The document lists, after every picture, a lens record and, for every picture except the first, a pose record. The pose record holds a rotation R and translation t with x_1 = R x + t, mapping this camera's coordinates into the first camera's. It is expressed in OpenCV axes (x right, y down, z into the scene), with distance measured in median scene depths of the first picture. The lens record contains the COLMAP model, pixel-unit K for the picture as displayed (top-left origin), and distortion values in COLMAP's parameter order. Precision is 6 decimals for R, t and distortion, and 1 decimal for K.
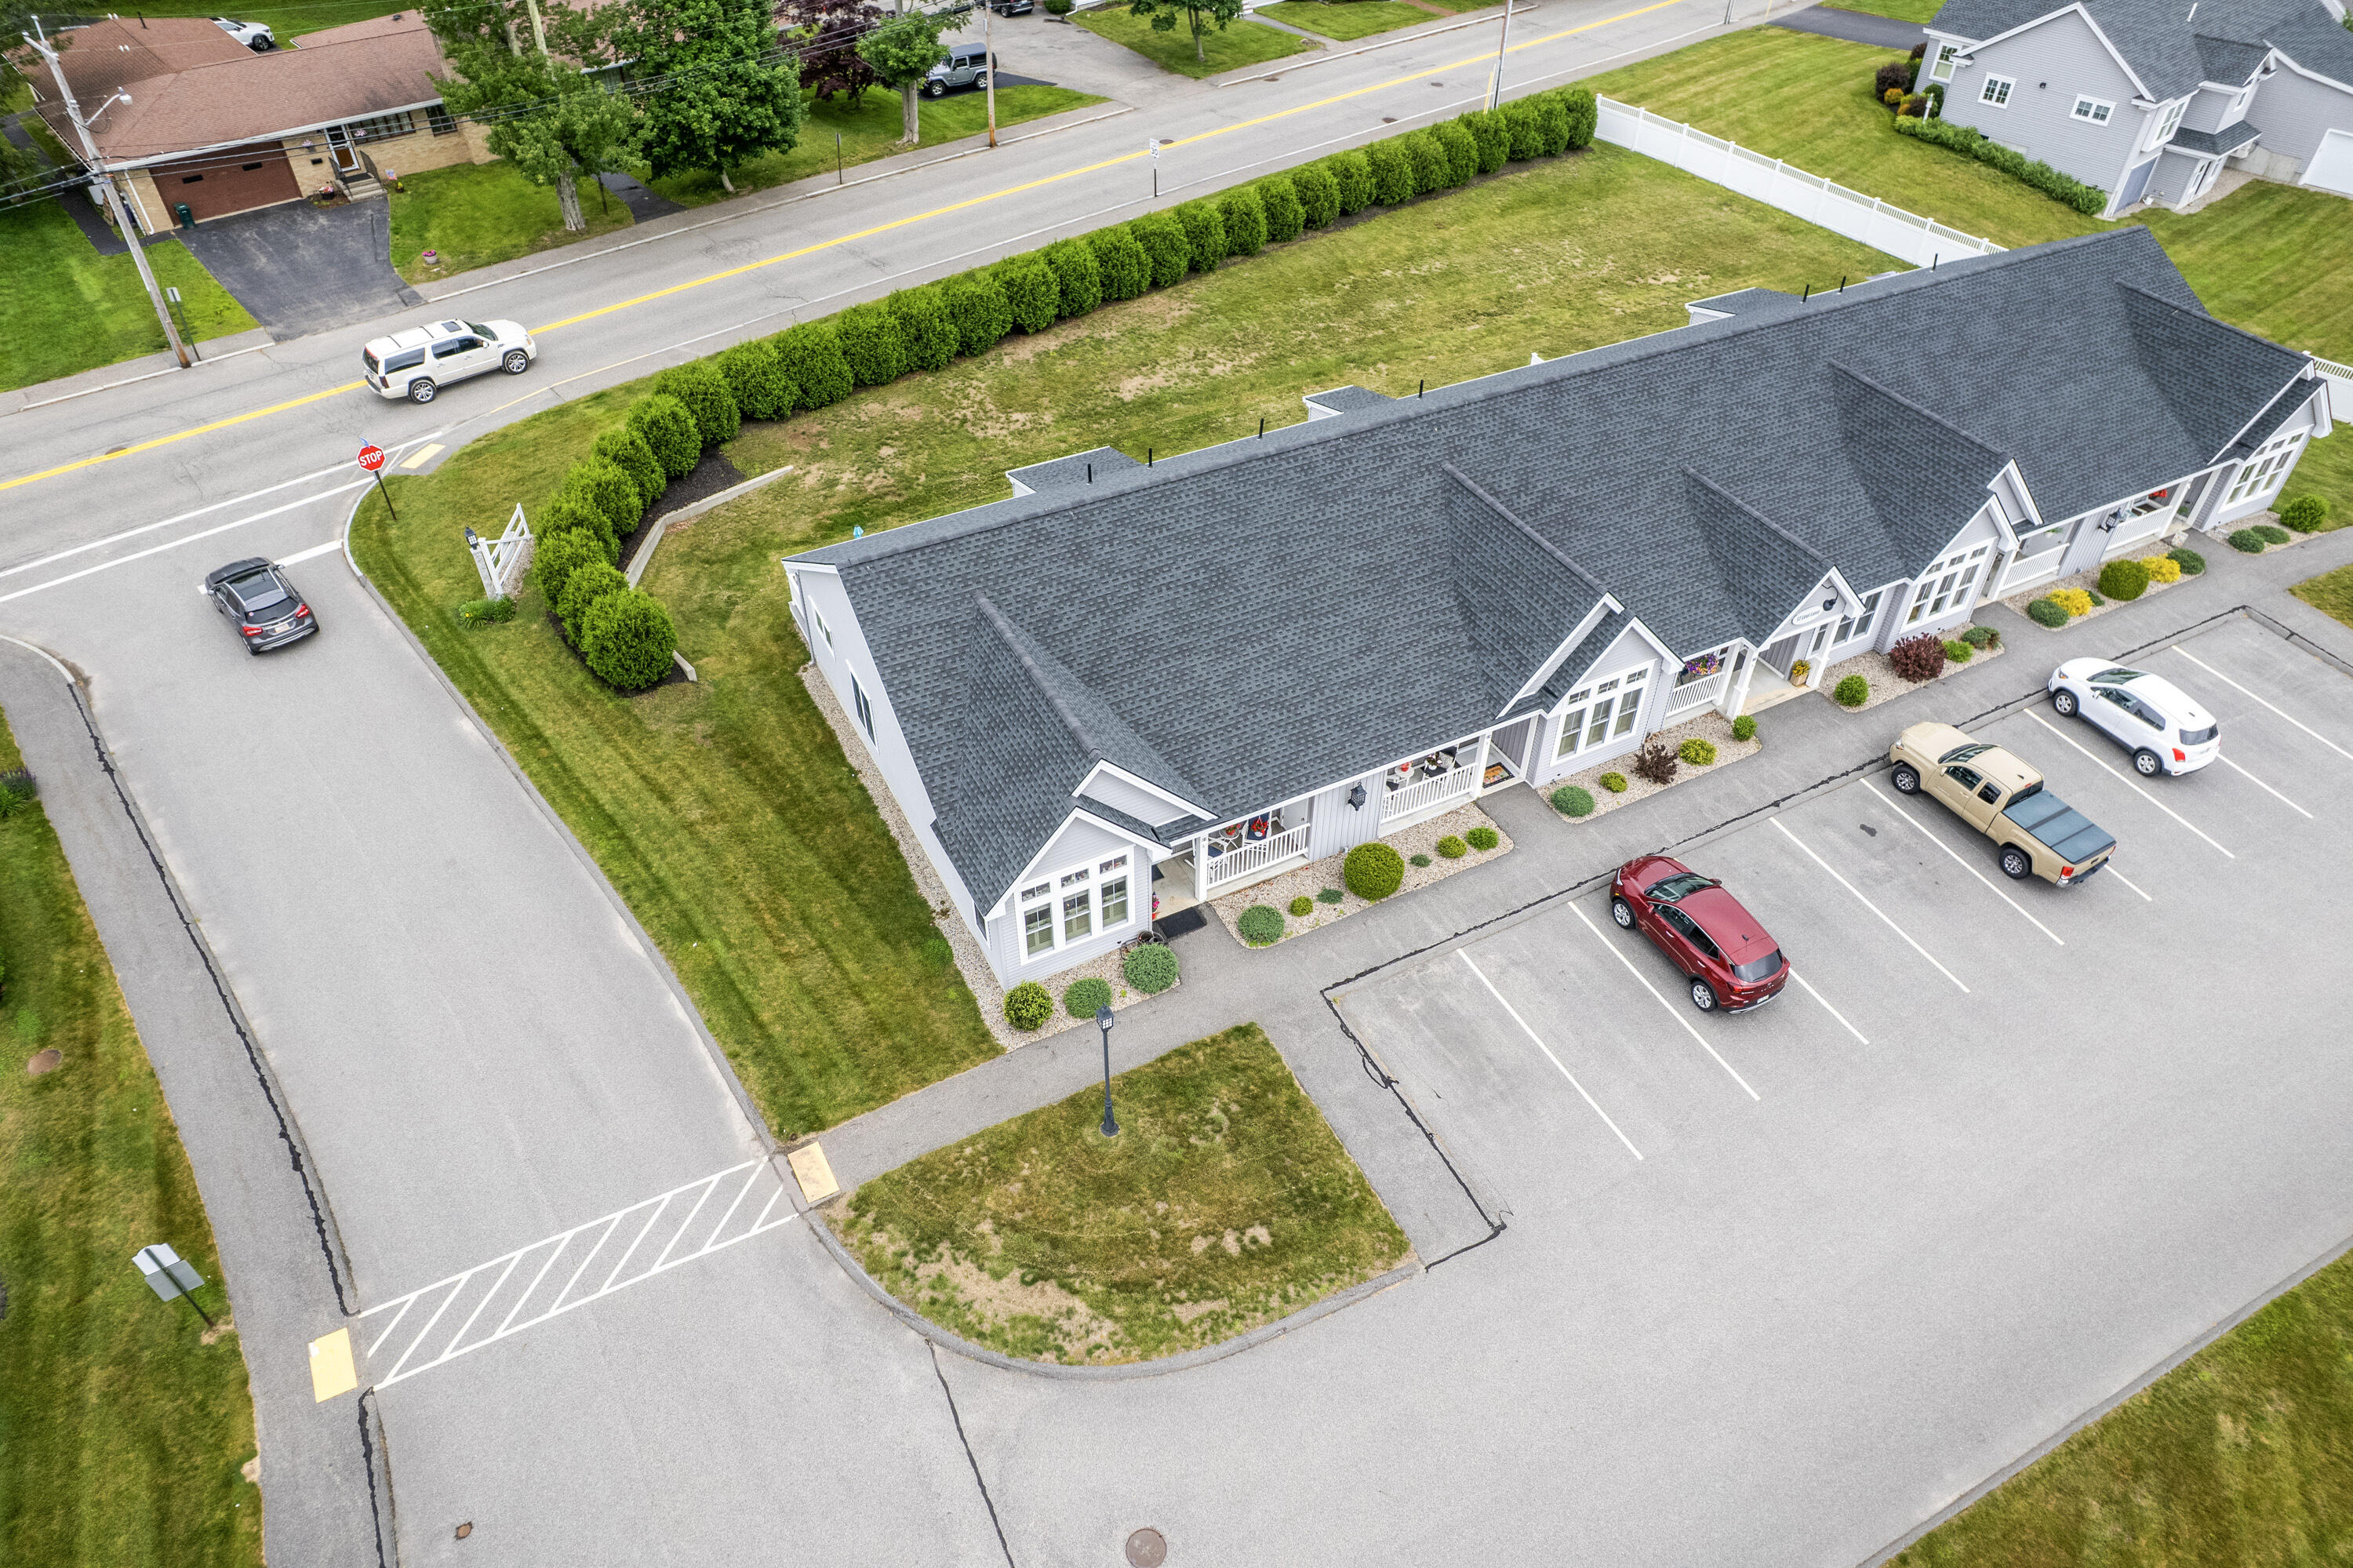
lens RADIAL K [[1497.4, 0, 1181.5], [0, 1497.4, 797.1], [0, 0, 1]] dist [-0.068812, 0.055460]
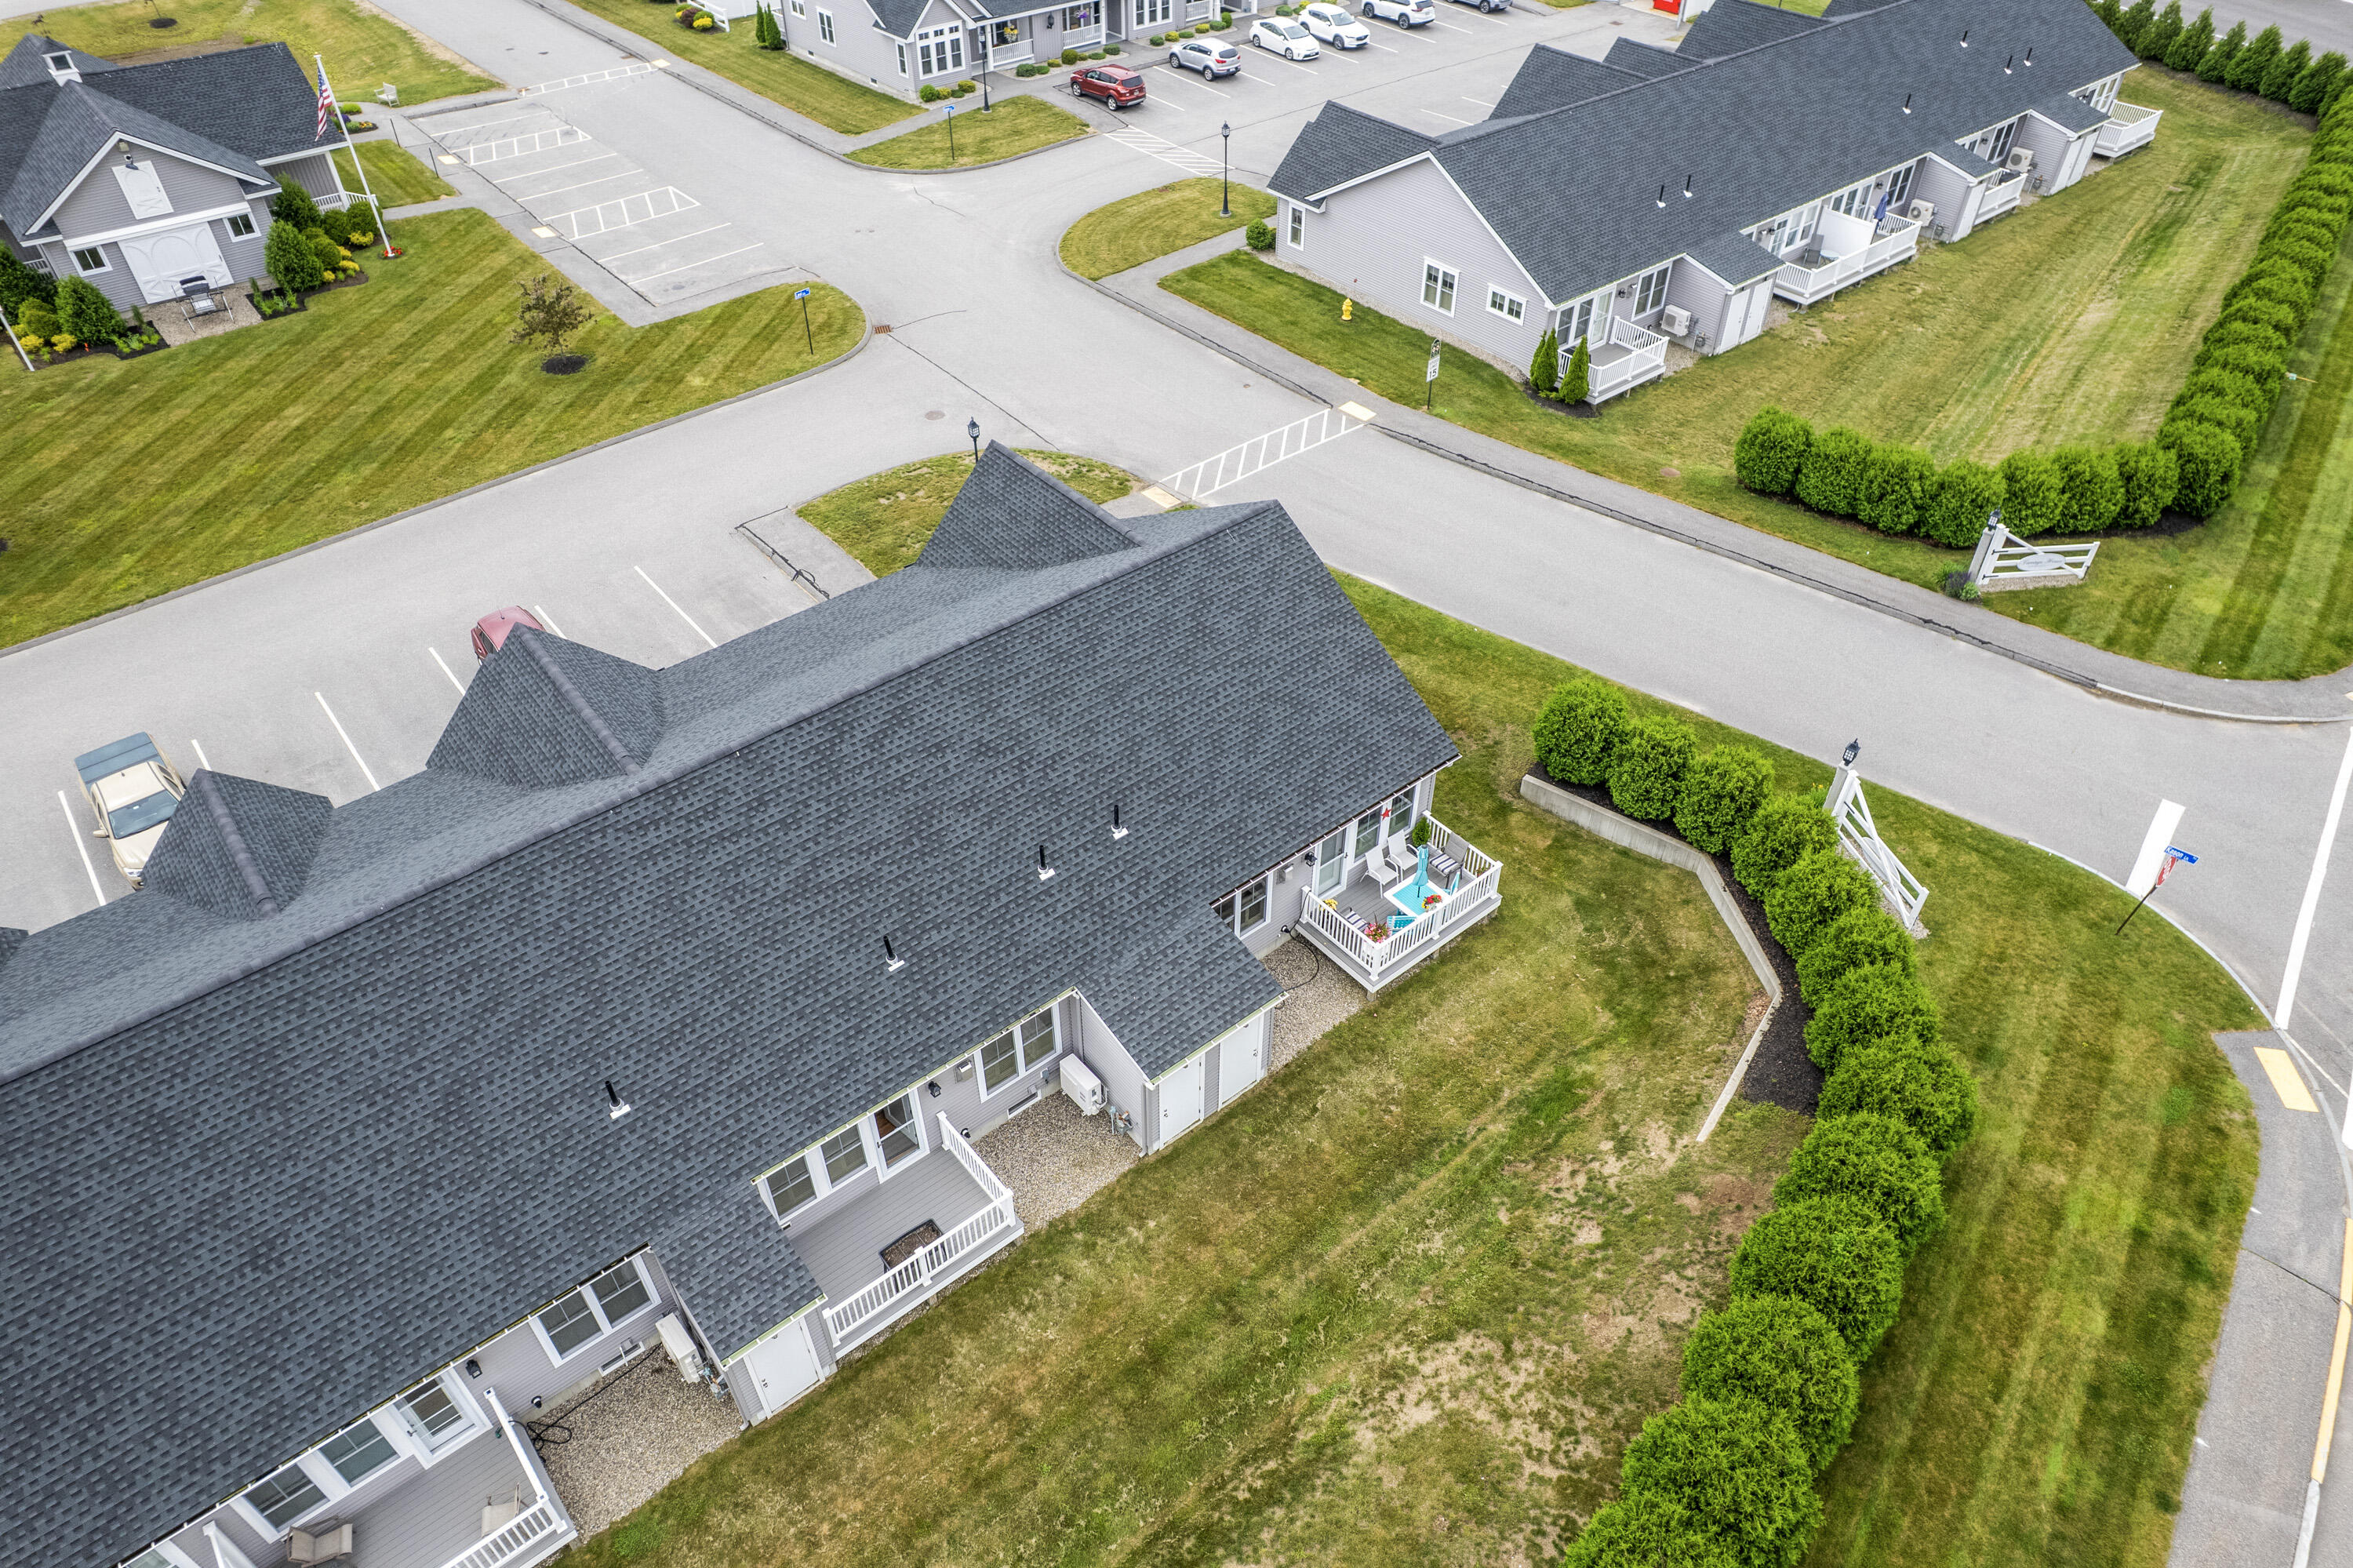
lens RADIAL K [[1497.4, 0, 1181.5], [0, 1497.4, 797.1], [0, 0, 1]] dist [-0.068812, 0.055460]
pose [[-0.978507, 0.134081, -0.156673, 0.029165], [-0.142679, 0.108337, 0.983822, -1.247817], [0.148885, 0.985031, -0.086878, 1.380859]]
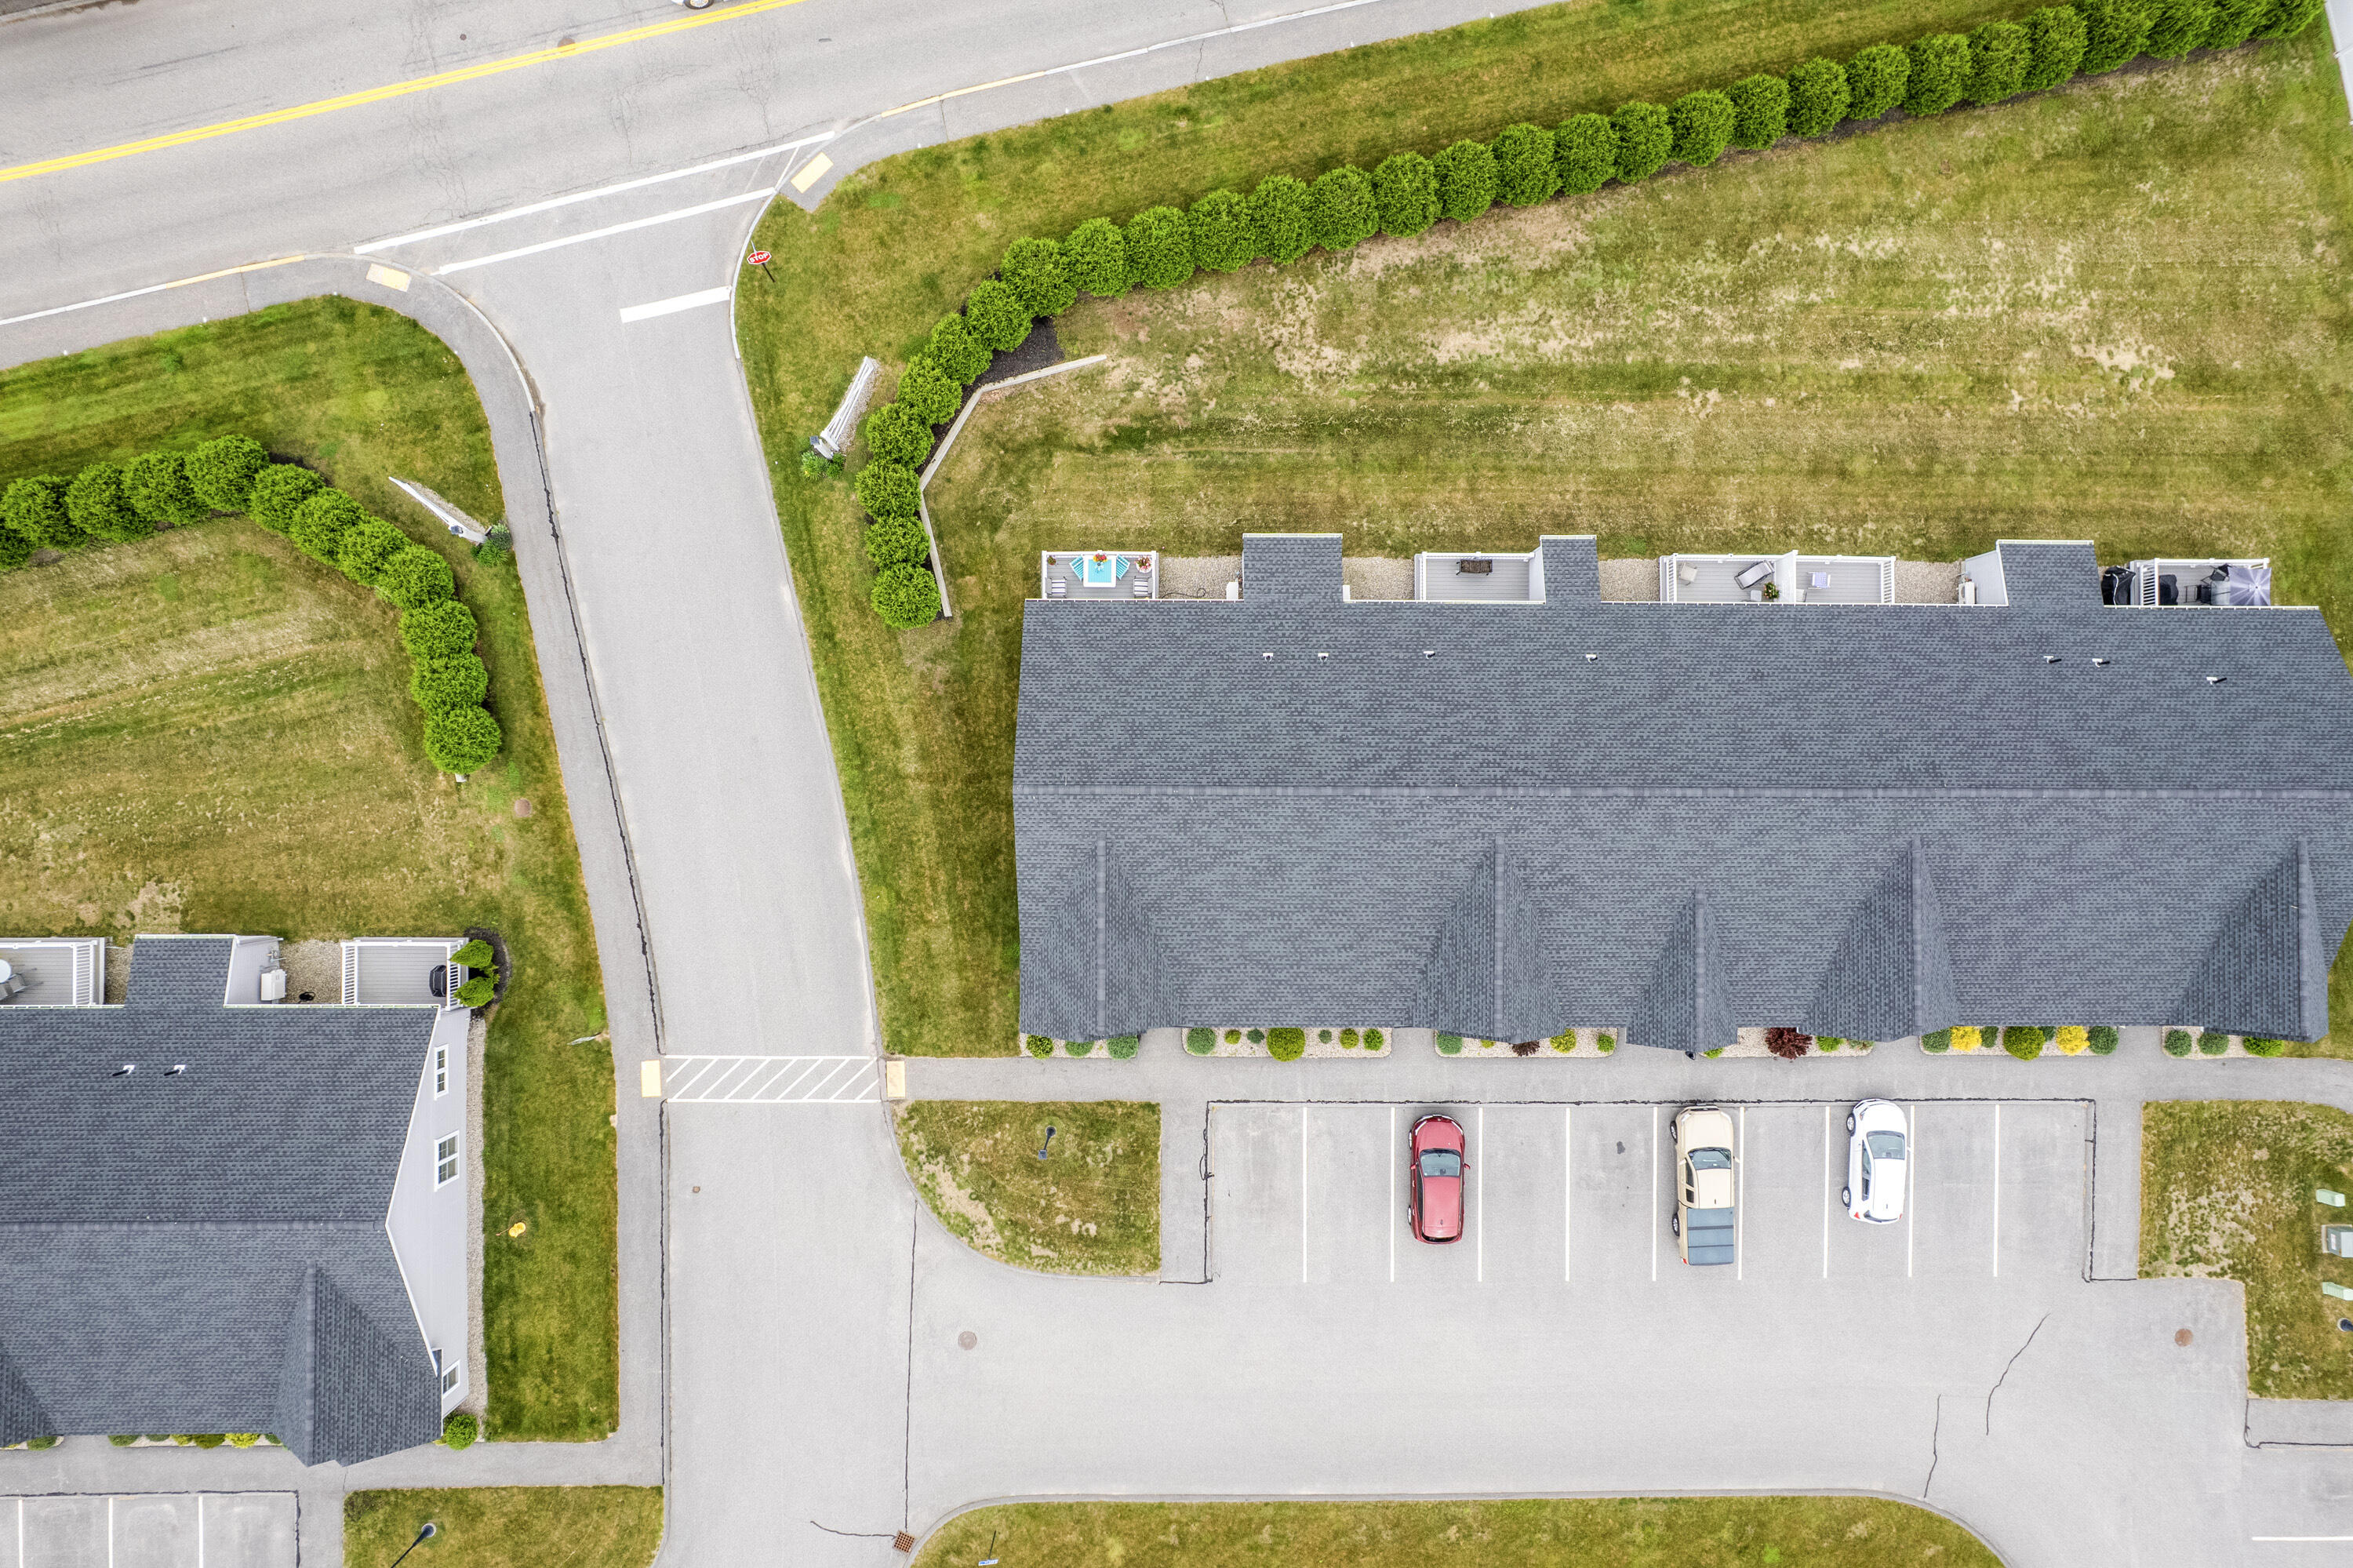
lens RADIAL K [[1511.8, 0, 1163.1], [0, 1511.8, 781.3], [0, 0, 1]] dist [-0.069459, 0.048636]
pose [[0.884448, 0.466329, -0.017016, -0.090633], [-0.309860, 0.614169, 0.725798, -1.333284], [0.348912, -0.636658, 0.687697, 0.069623]]
